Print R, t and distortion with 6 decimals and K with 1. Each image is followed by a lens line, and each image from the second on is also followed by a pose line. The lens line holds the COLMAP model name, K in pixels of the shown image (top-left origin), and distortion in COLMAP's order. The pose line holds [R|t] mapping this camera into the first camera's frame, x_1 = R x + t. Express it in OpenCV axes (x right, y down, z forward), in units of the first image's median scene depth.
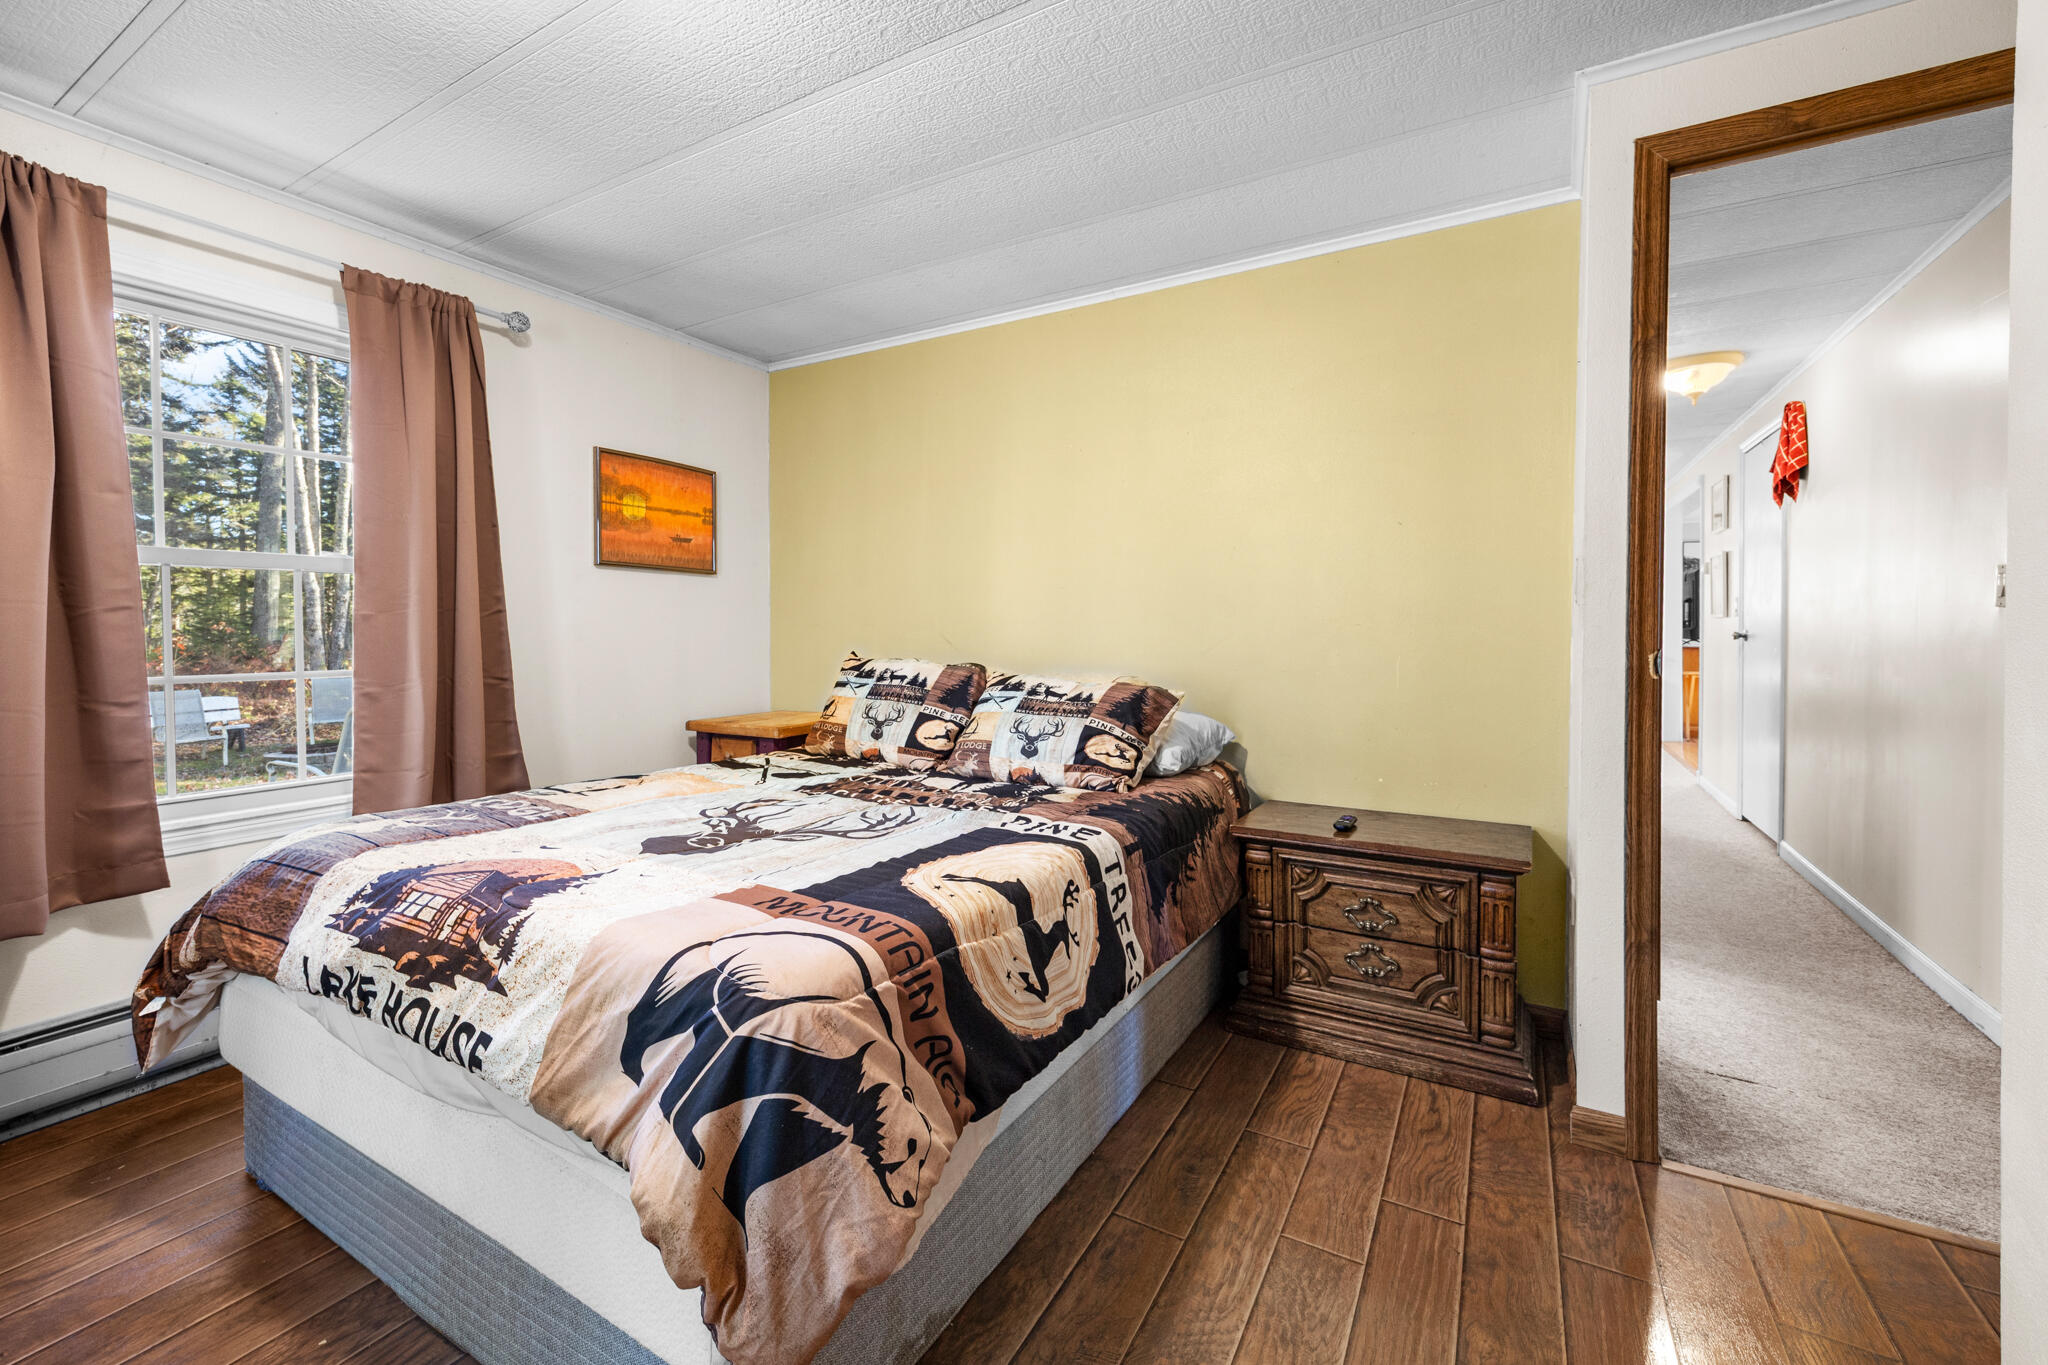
lens RADIAL K [[846.7, 0, 1016.4], [0, 846.7, 638.9], [0, 0, 1]] dist [-0.000251, 0.000011]
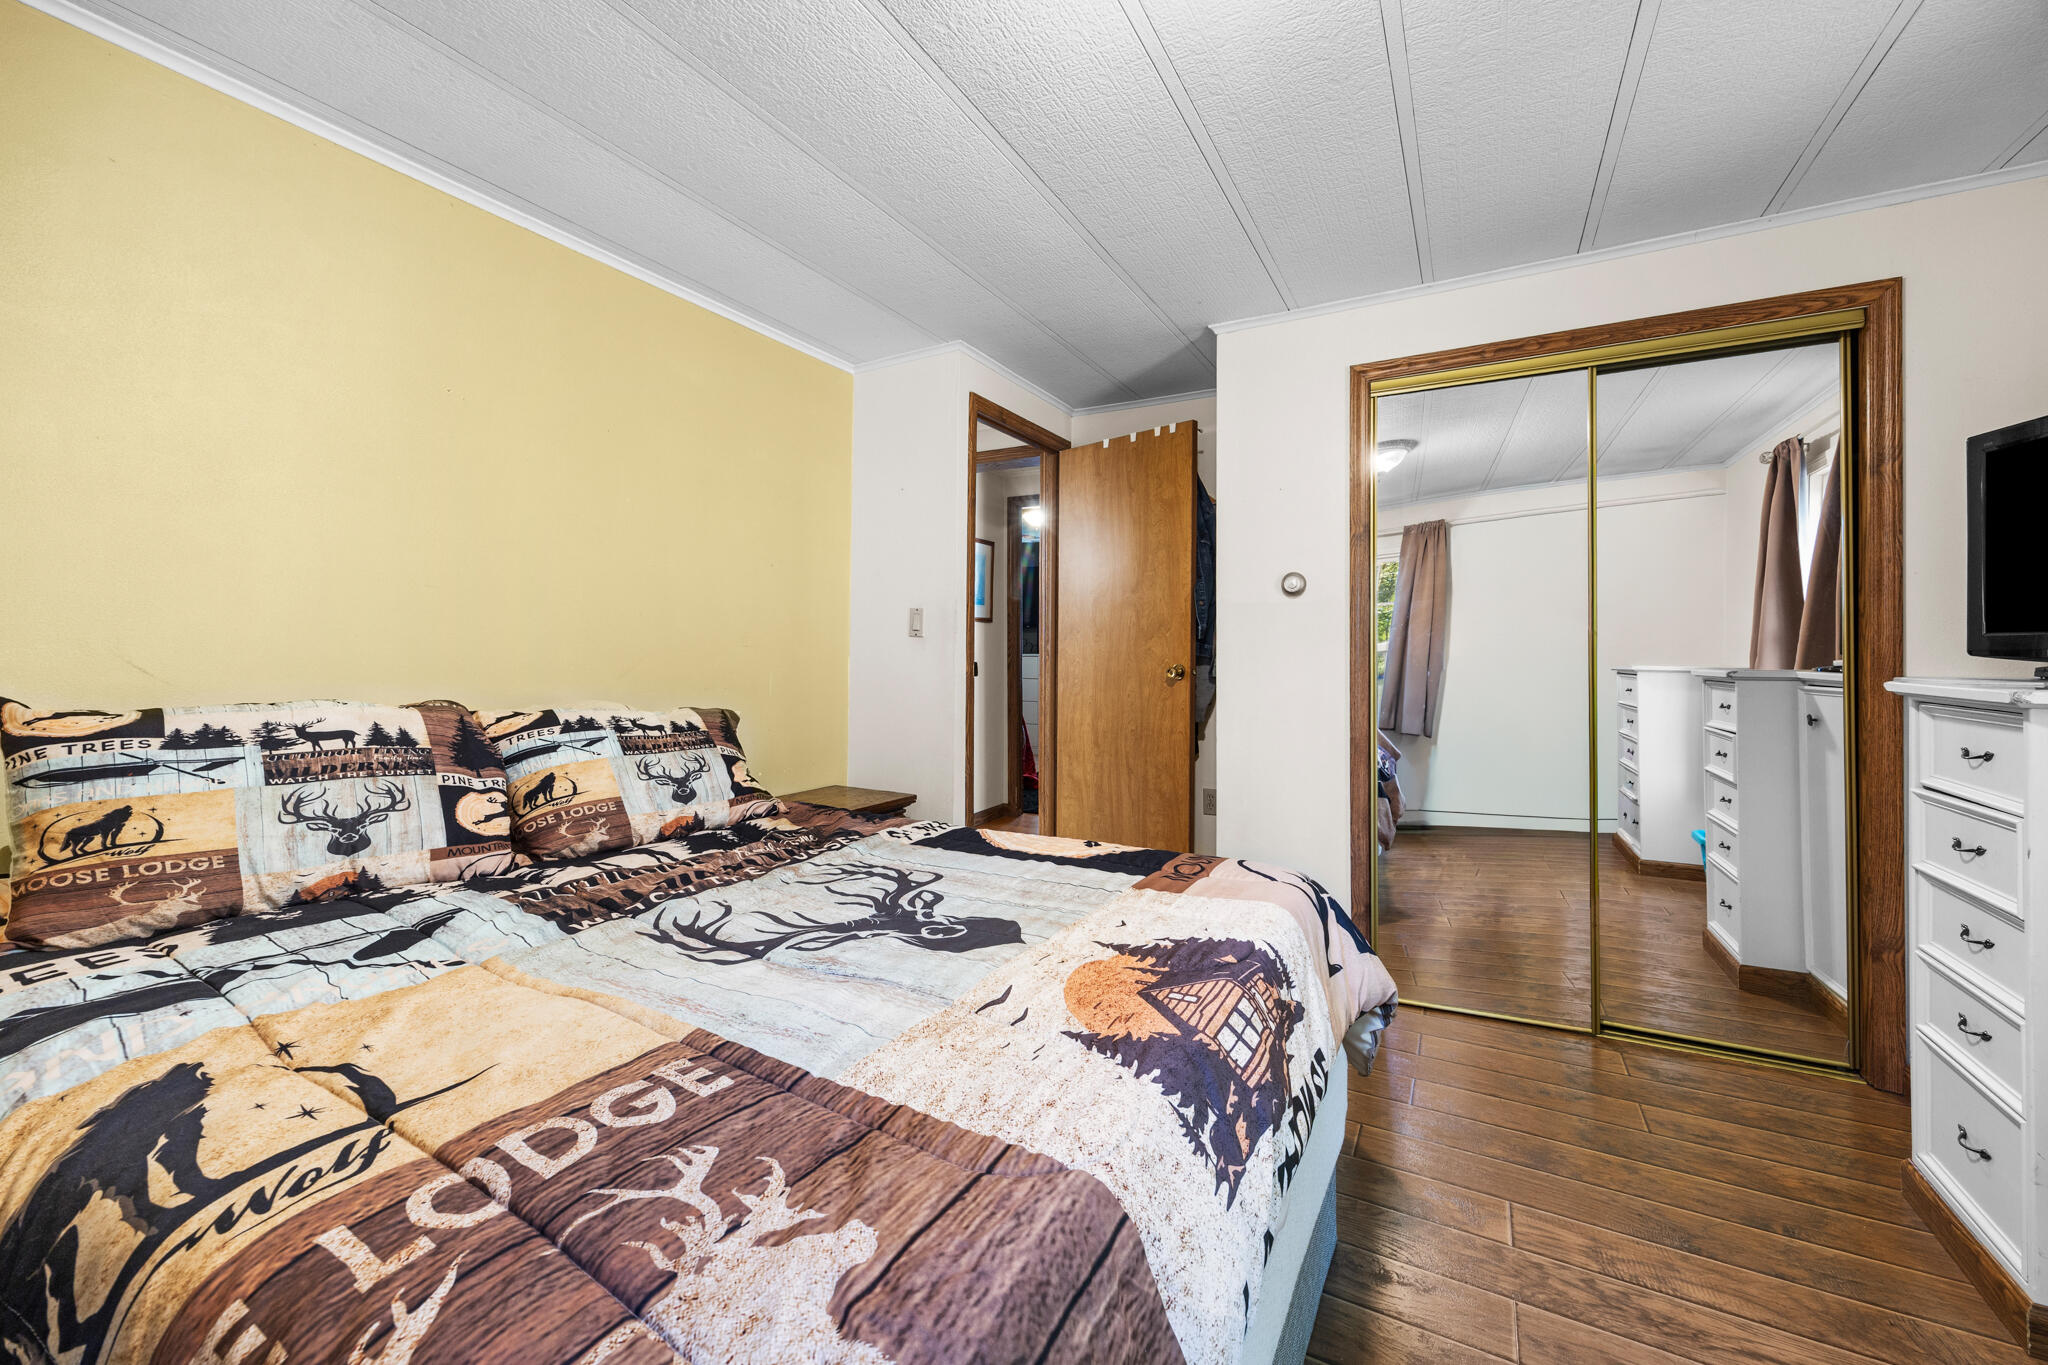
lens RADIAL K [[805.8, 0, 1038.5], [0, 805.8, 651.6], [0, 0, 1]] dist [-0.000970, -0.000141]
pose [[-0.028802, 0.007659, 0.999556, -0.686981], [0.010988, 0.999913, -0.007345, 0.001470], [-0.999525, 0.010772, -0.028884, 0.592618]]
